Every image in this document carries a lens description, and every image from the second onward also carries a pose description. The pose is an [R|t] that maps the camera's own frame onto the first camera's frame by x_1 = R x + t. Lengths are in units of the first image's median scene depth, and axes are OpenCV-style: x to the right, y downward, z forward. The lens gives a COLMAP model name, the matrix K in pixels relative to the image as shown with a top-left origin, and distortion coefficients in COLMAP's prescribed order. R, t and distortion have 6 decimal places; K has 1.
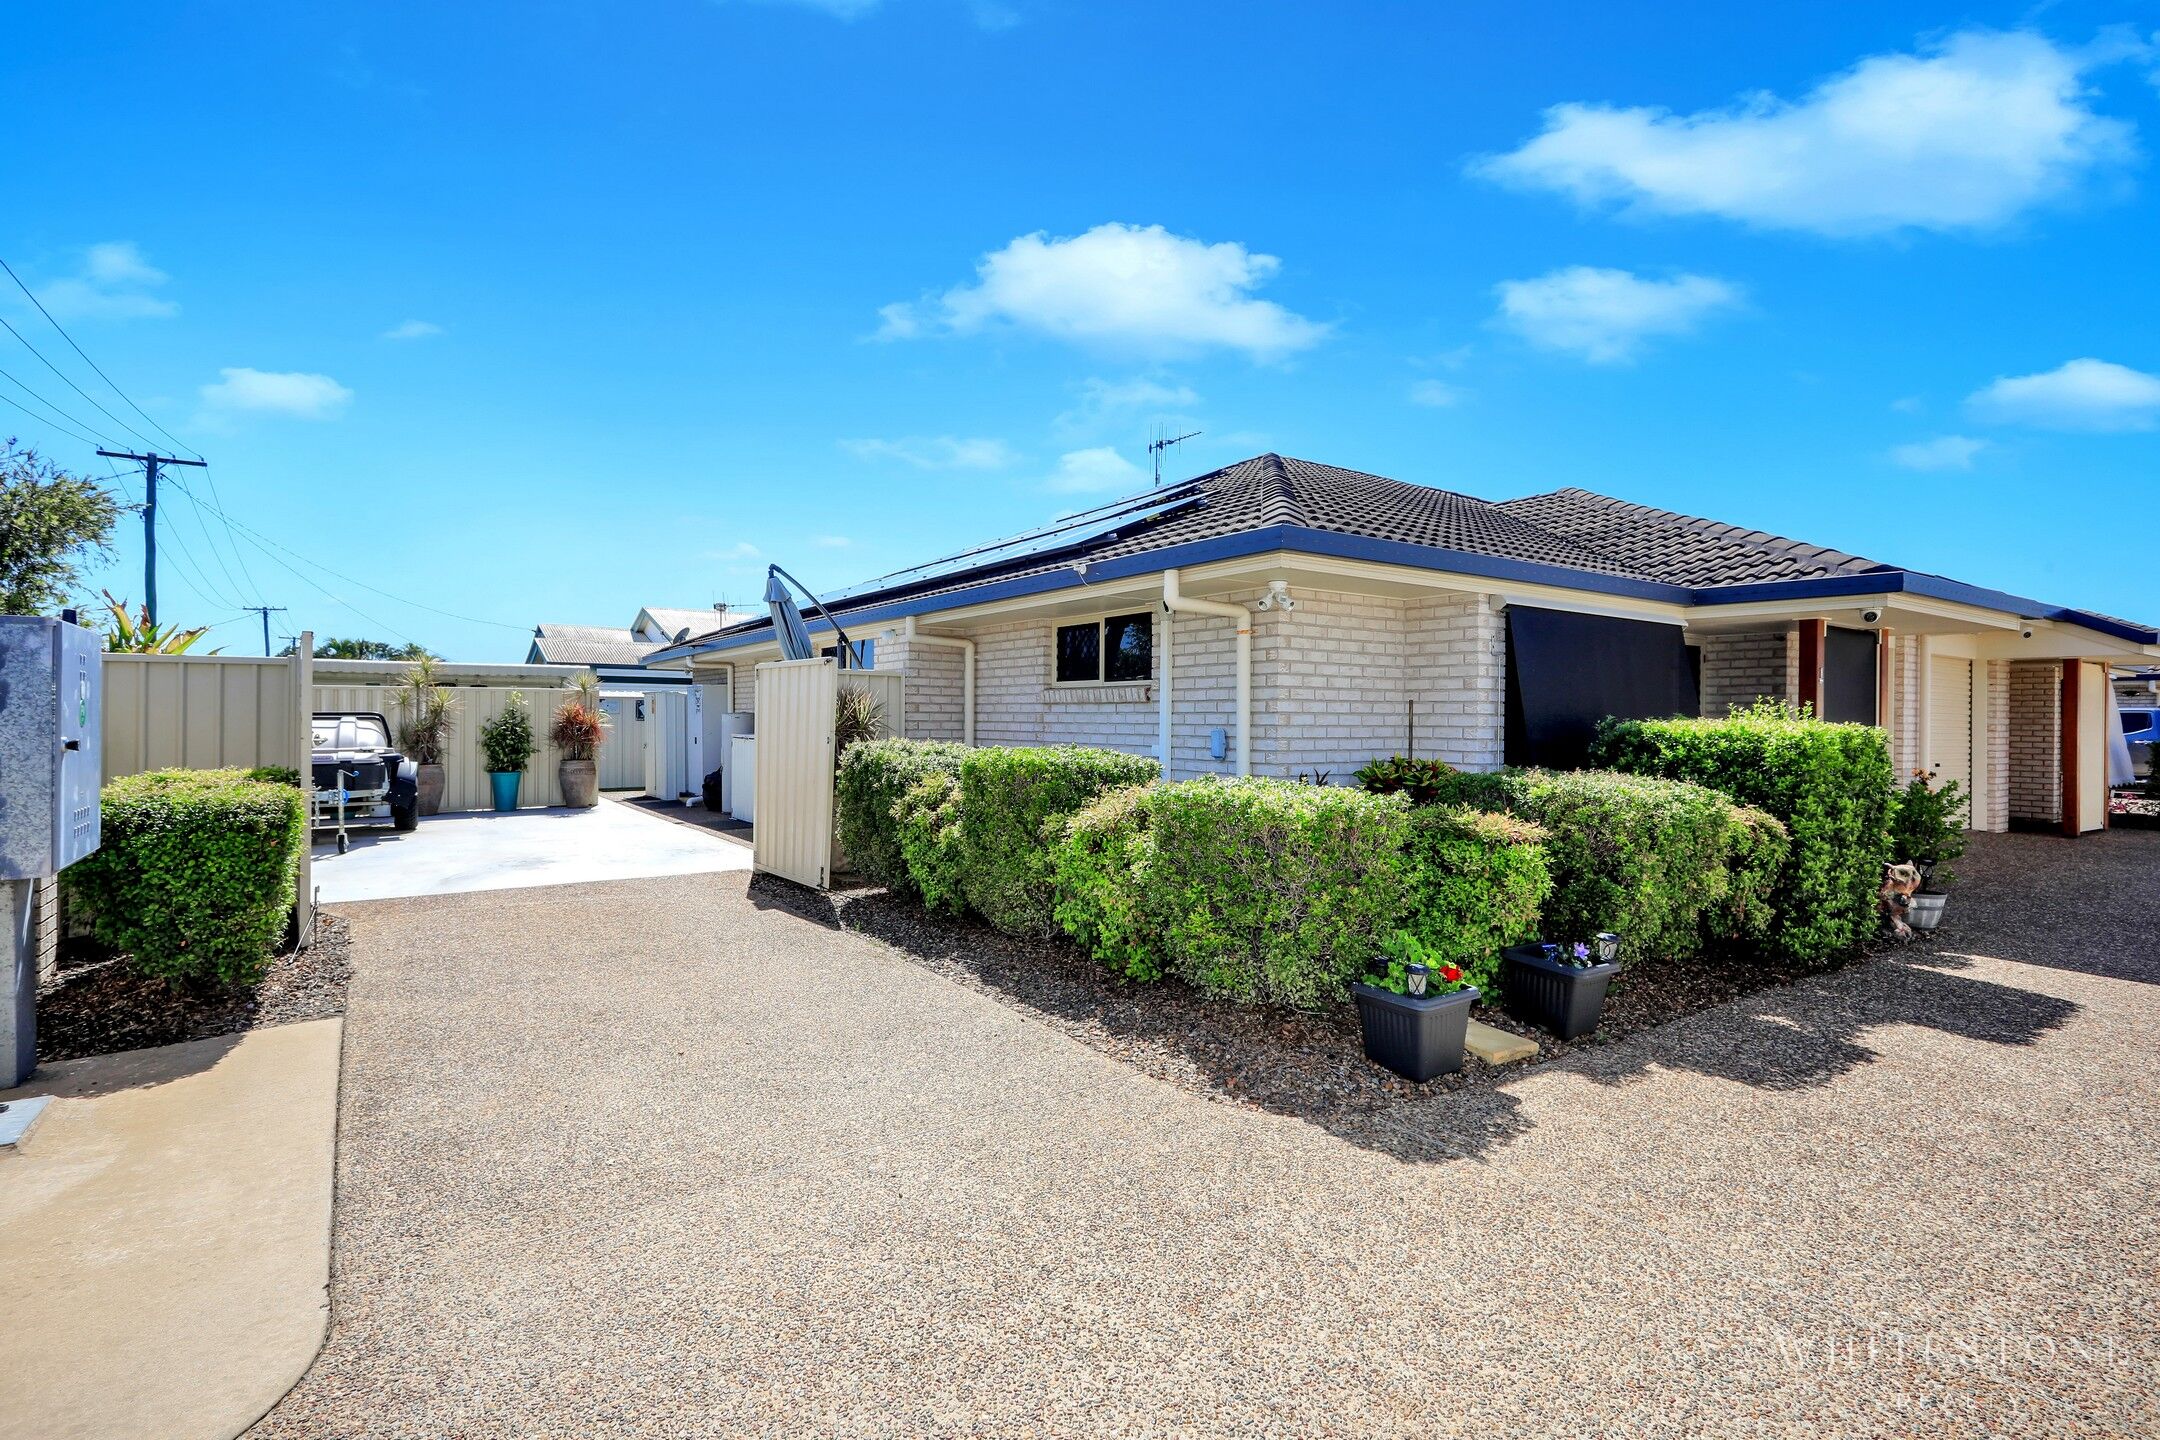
lens RADIAL K [[1001.3, 0, 1080.0], [0, 1001.3, 720.0], [0, 0, 1]] dist [-0.002890, 0.000093]
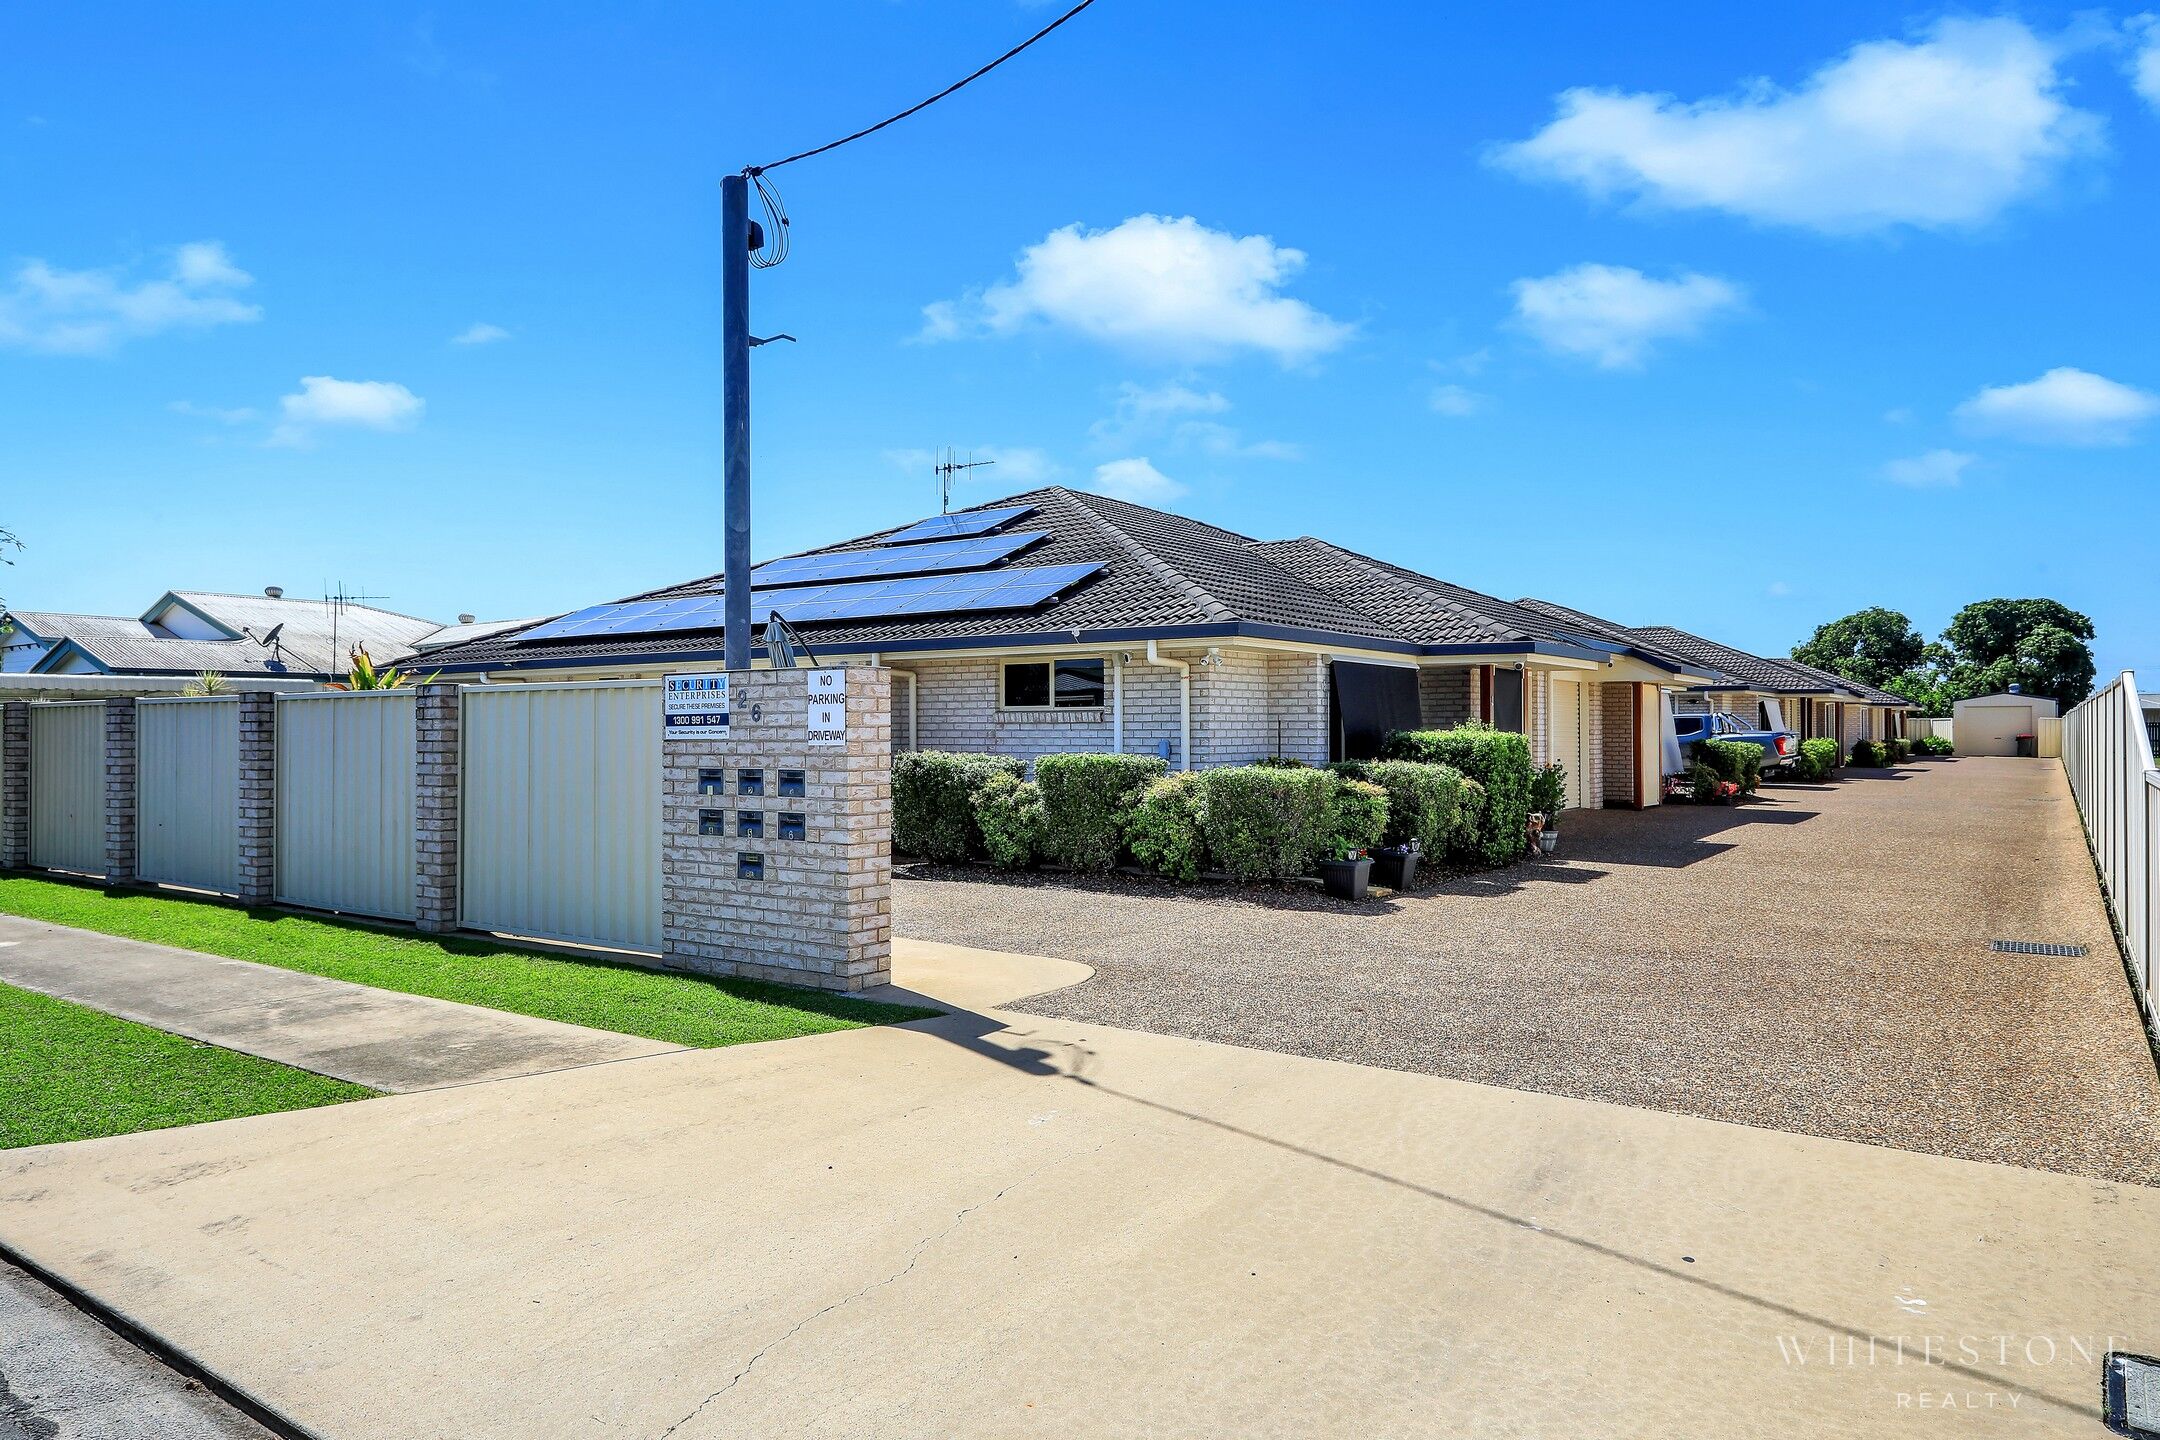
lens RADIAL K [[1315.8, 0, 1078.1], [0, 1315.8, 724.2], [0, 0, 1]] dist [0.000761, -0.000181]
pose [[0.939179, -0.009777, 0.343287, -0.672642], [0.011120, 0.999936, -0.001943, -0.013168], [-0.343247, 0.005642, 0.939228, -0.831507]]
